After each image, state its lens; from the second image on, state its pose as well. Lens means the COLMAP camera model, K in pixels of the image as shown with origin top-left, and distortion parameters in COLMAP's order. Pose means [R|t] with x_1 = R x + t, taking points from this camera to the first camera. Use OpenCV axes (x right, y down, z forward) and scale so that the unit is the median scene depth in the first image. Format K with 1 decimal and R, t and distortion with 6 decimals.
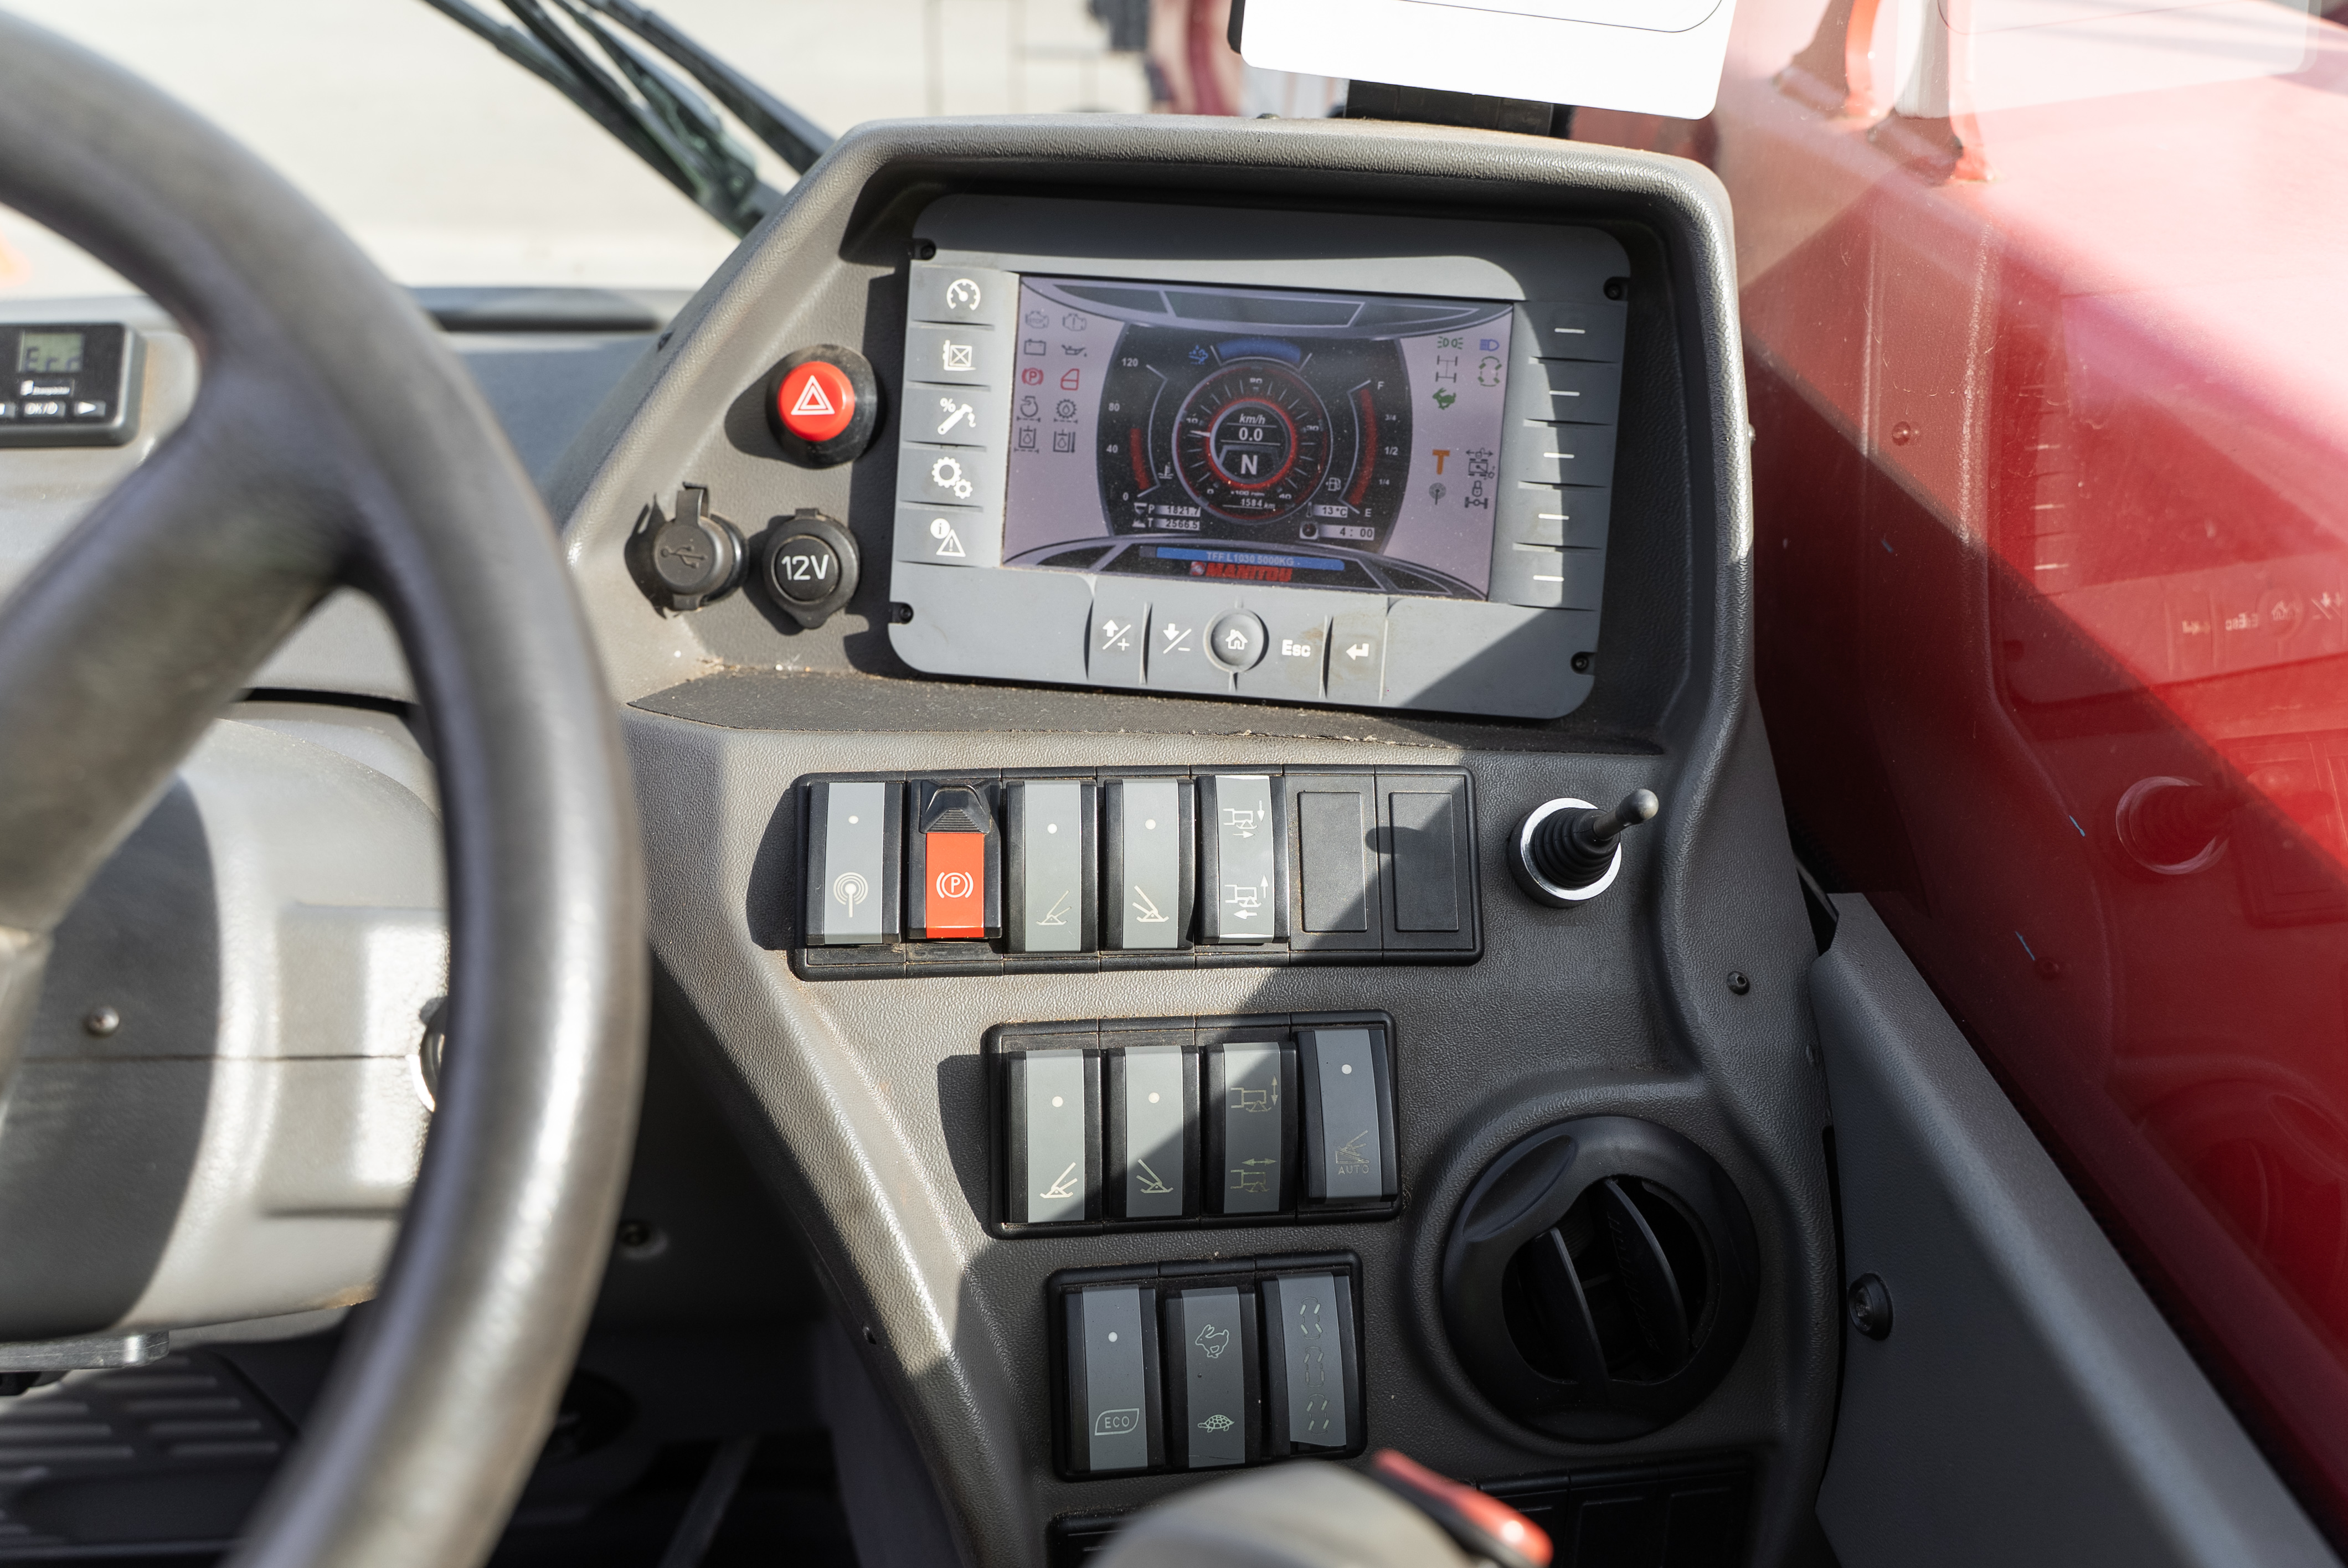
lens RADIAL K [[1870.2, 0, 1174.0], [0, 1870.2, 784.0], [0, 0, 1]] dist [0.012624, -0.005144]
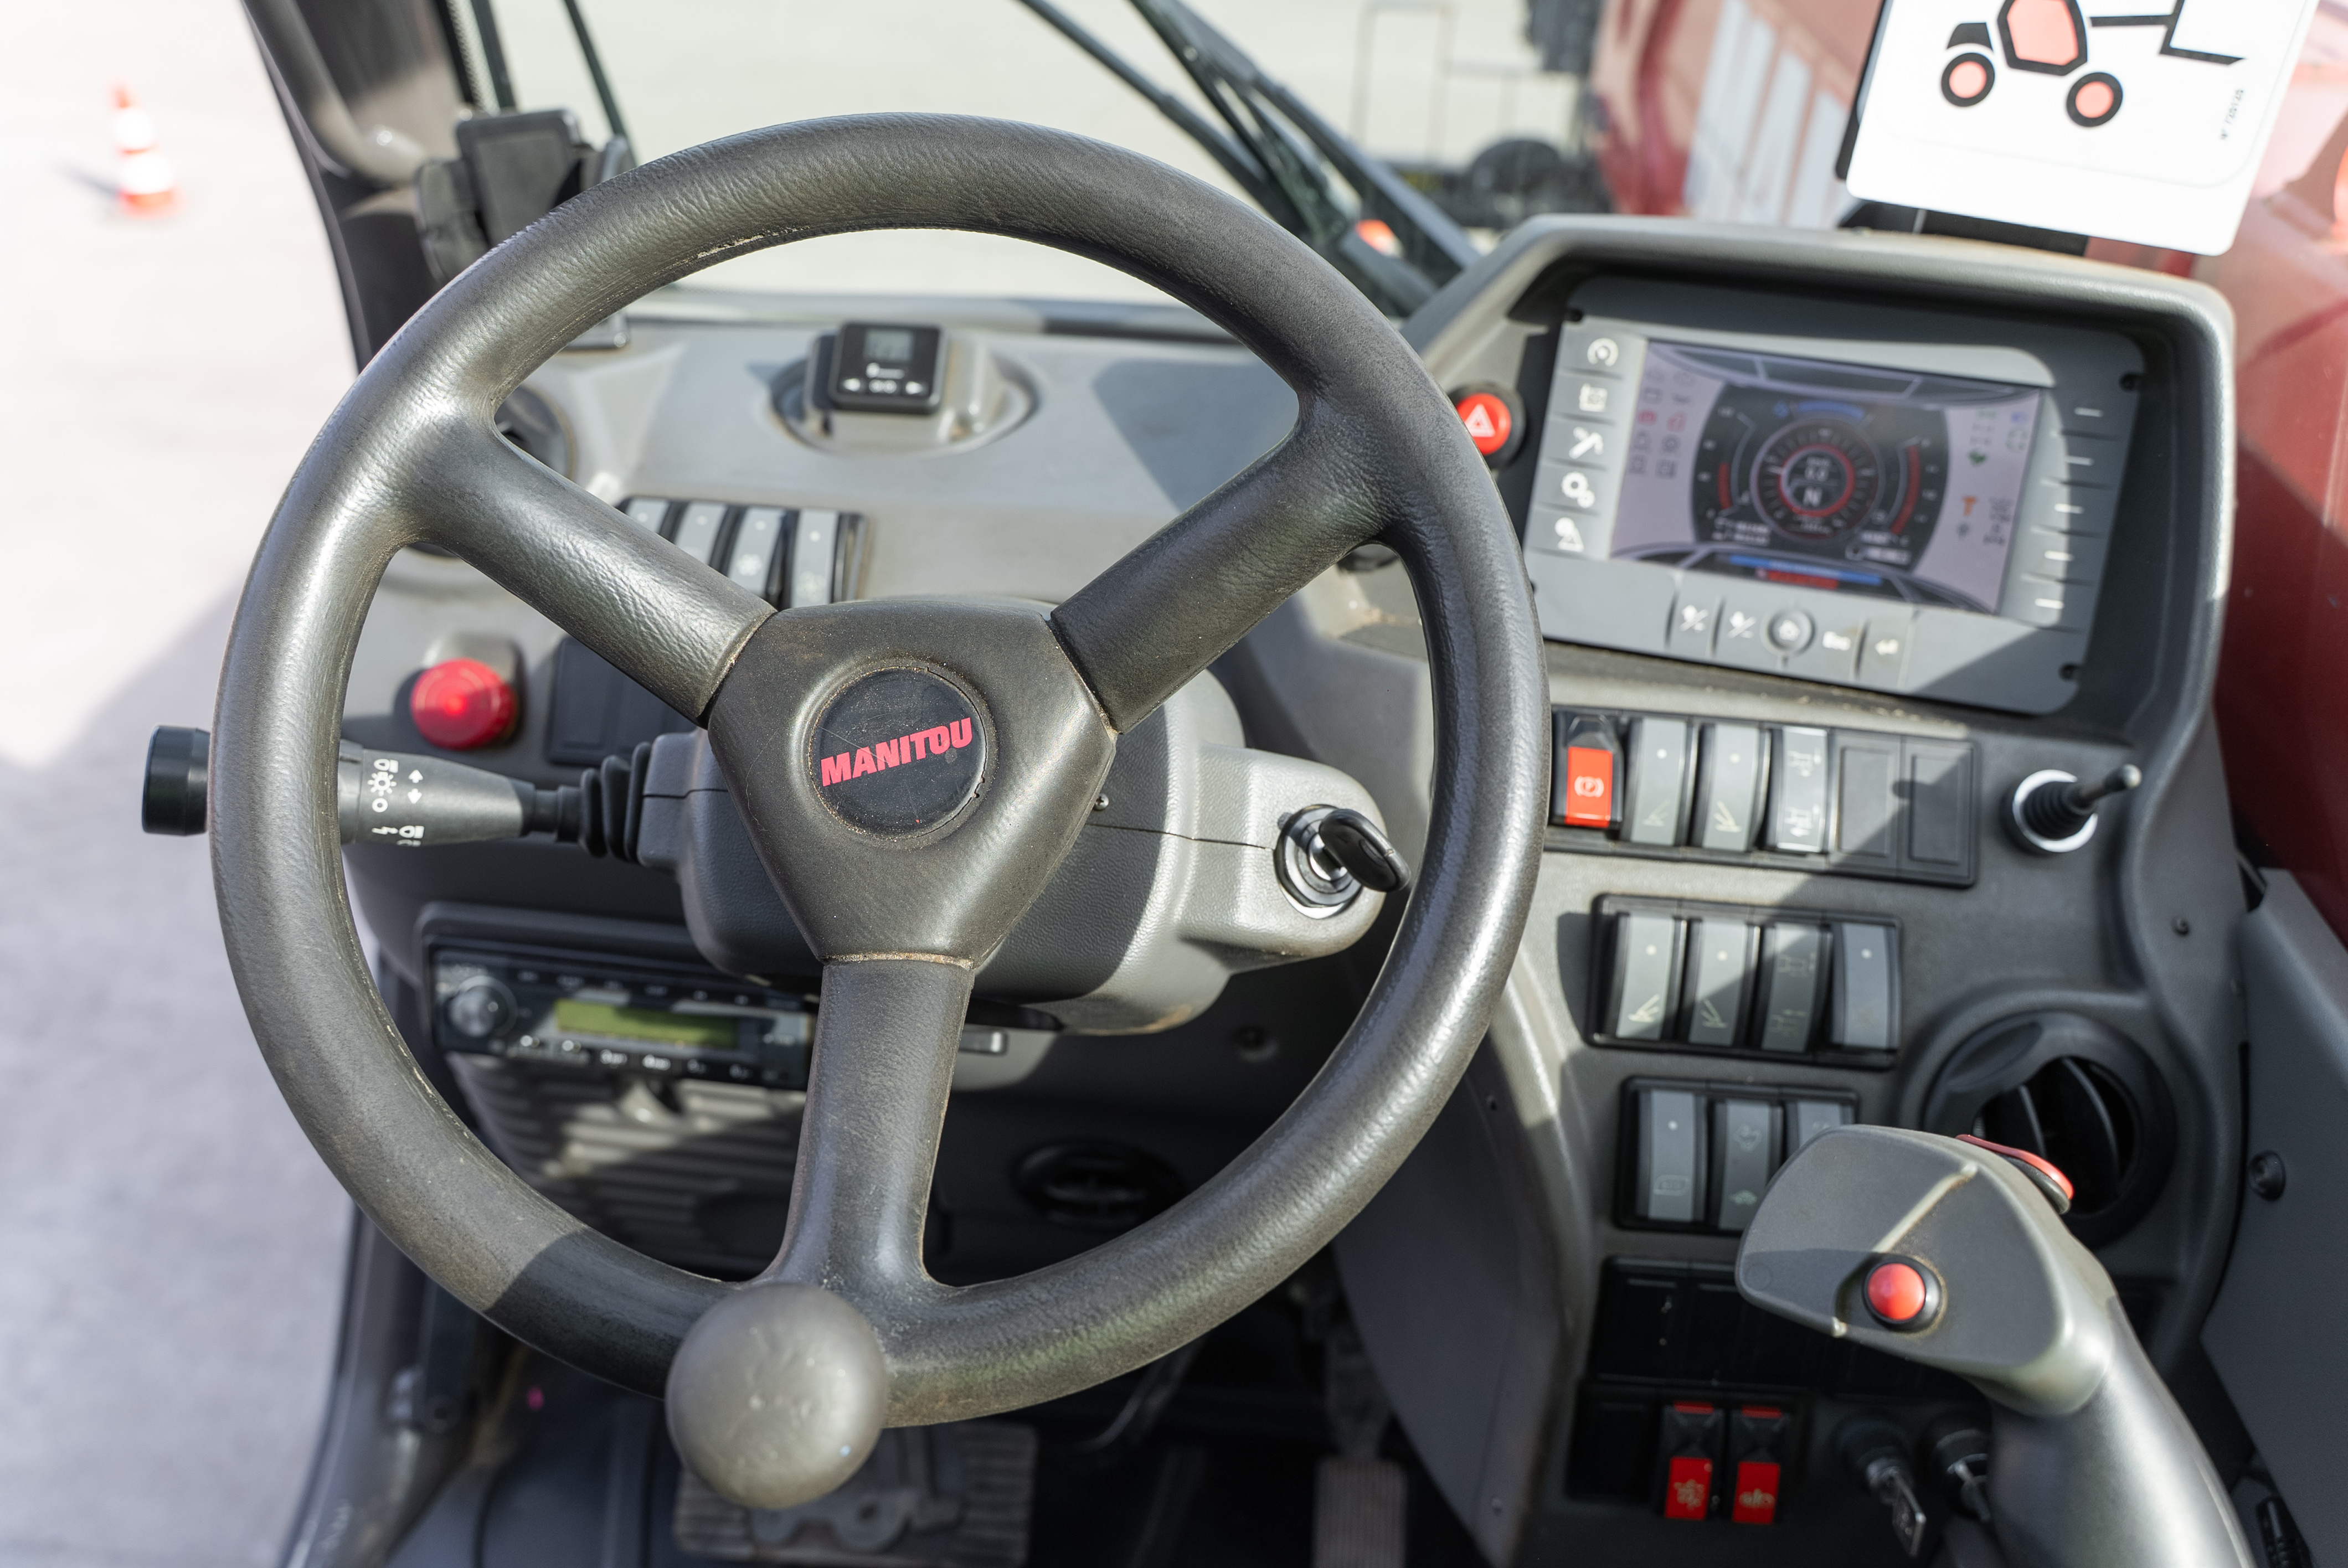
lens RADIAL K [[1838.4, 0, 1208.2], [0, 1838.4, 786.1], [0, 0, 1]] dist [0.011203, -0.001978]
pose [[0.983468, 0.100959, -0.150324, -0.161245], [-0.099706, 0.994890, 0.015866, 0.050859], [0.151158, -0.000615, 0.988509, -0.328512]]
